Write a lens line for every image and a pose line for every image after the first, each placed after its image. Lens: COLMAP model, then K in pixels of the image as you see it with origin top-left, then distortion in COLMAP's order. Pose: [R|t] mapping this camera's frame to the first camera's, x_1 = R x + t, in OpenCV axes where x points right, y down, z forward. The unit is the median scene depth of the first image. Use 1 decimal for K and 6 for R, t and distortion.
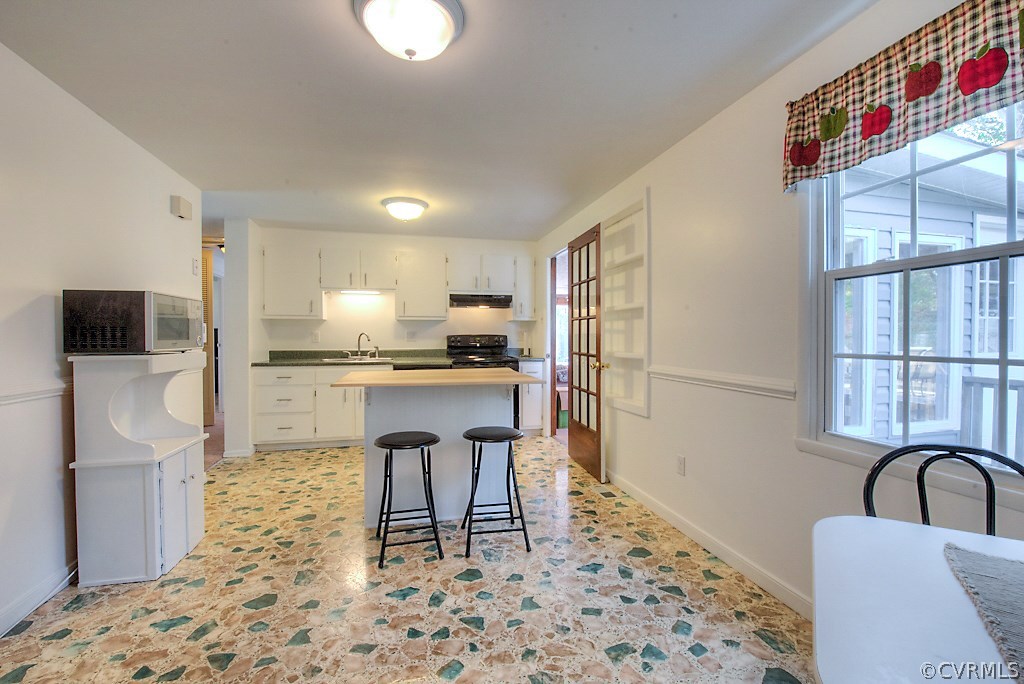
lens RADIAL K [[439.8, 0, 512.0], [0, 439.8, 342.0], [0, 0, 1]] dist [-0.011871, -0.000298]
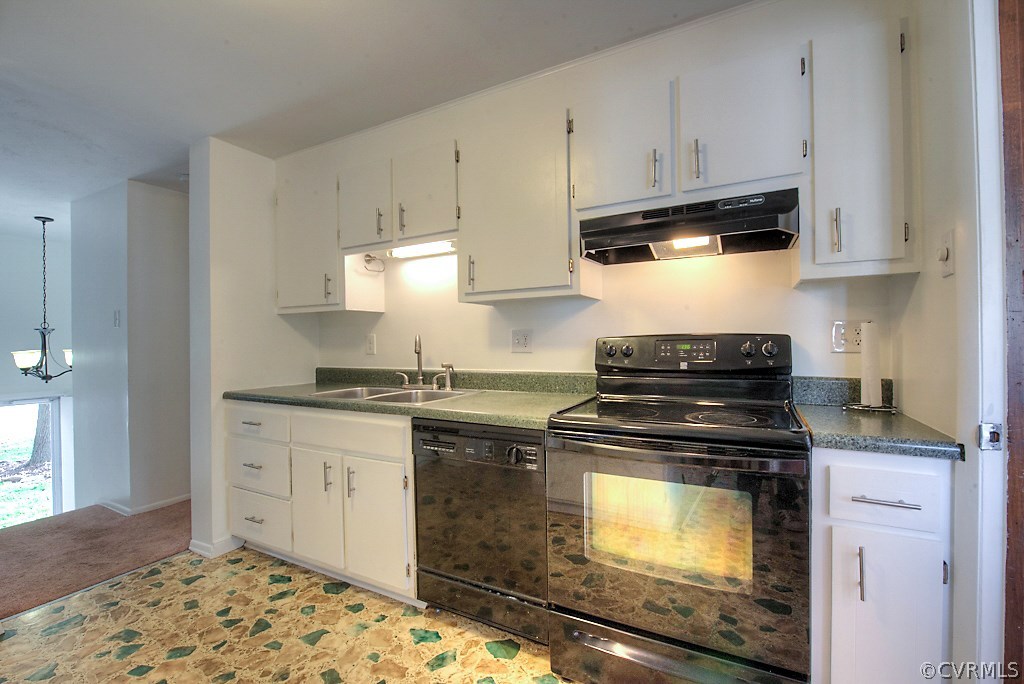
lens RADIAL K [[439.8, 0, 512.0], [0, 439.8, 342.0], [0, 0, 1]] dist [-0.011871, -0.000298]
pose [[0.742634, -0.008834, -0.669639, 0.051406], [0.000671, 0.999922, -0.012447, -0.007405], [0.669697, 0.008794, 0.742582, 0.688239]]
